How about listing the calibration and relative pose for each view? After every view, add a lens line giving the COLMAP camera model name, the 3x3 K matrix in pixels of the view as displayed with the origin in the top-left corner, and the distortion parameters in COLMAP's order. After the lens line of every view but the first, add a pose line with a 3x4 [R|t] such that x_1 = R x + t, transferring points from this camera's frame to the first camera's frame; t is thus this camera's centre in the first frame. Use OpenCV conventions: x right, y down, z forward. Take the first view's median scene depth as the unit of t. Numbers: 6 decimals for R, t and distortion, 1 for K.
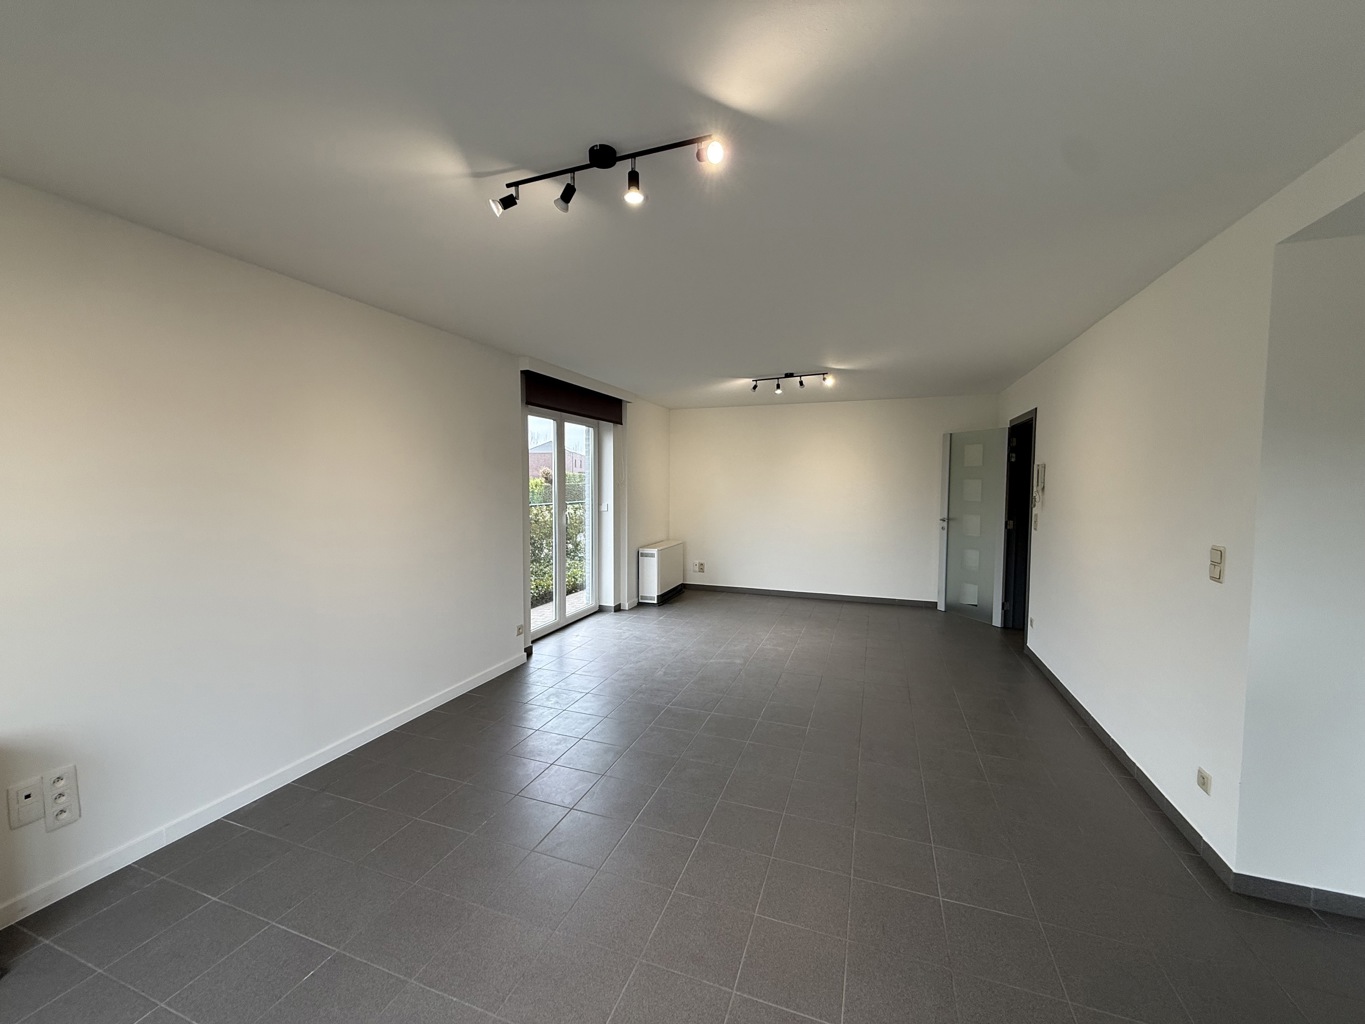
lens RADIAL K [[541.9, 0, 678.4], [0, 541.9, 511.5], [0, 0, 1]] dist [-0.000937, 0.000232]
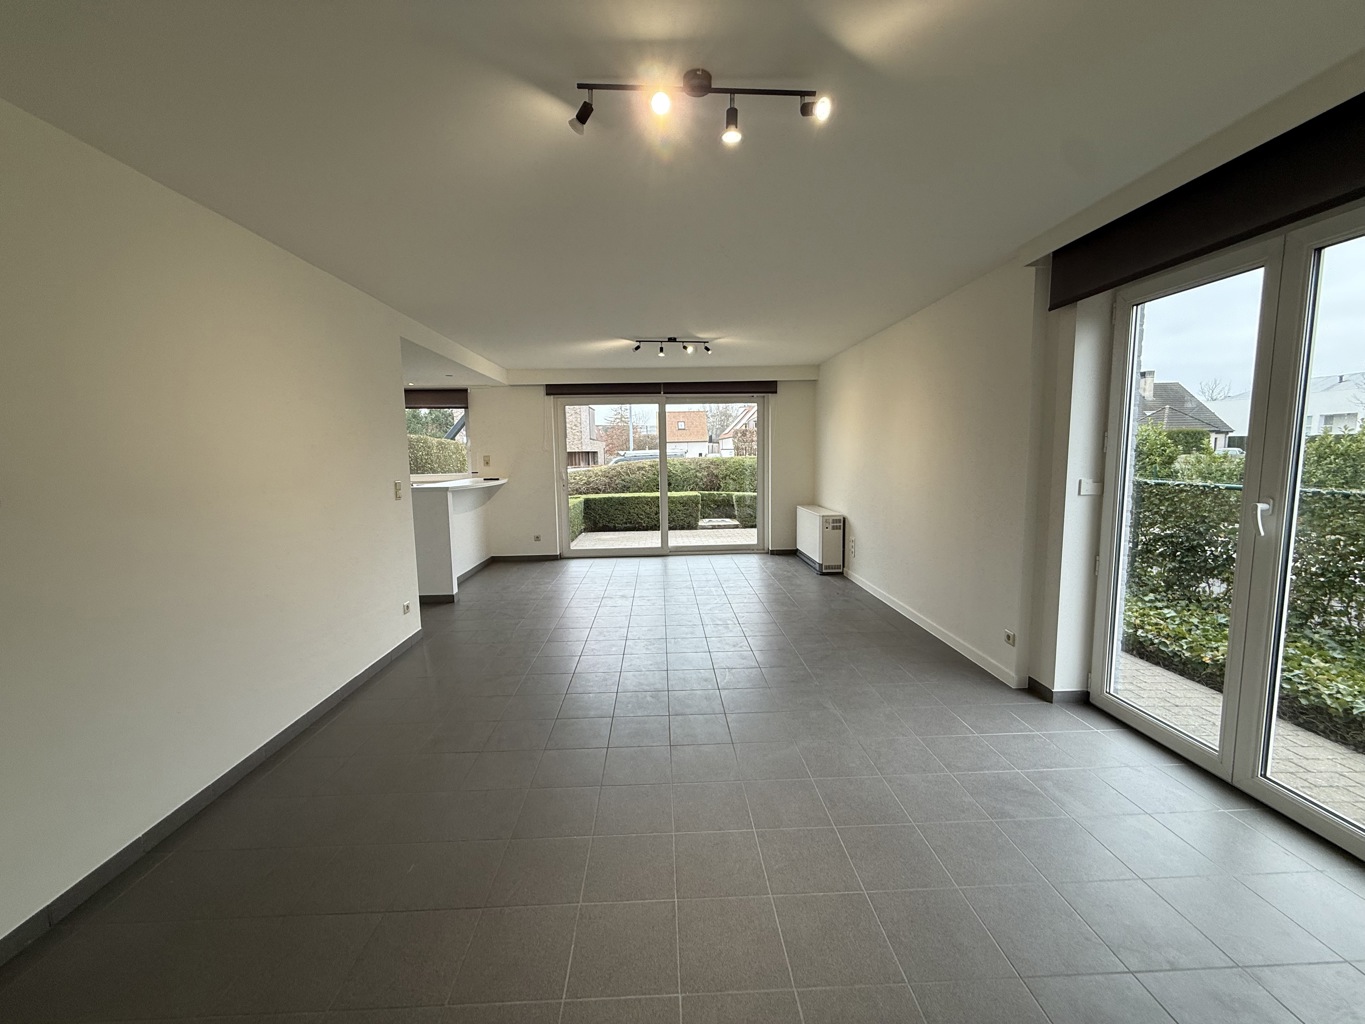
lens RADIAL K [[541.9, 0, 678.4], [0, 541.9, 511.5], [0, 0, 1]] dist [-0.000937, 0.000232]
pose [[-0.925399, 0.056378, -0.374777, 0.385963], [-0.004673, 0.987101, 0.160030, -0.064666], [0.378965, 0.149843, -0.913199, 1.469334]]
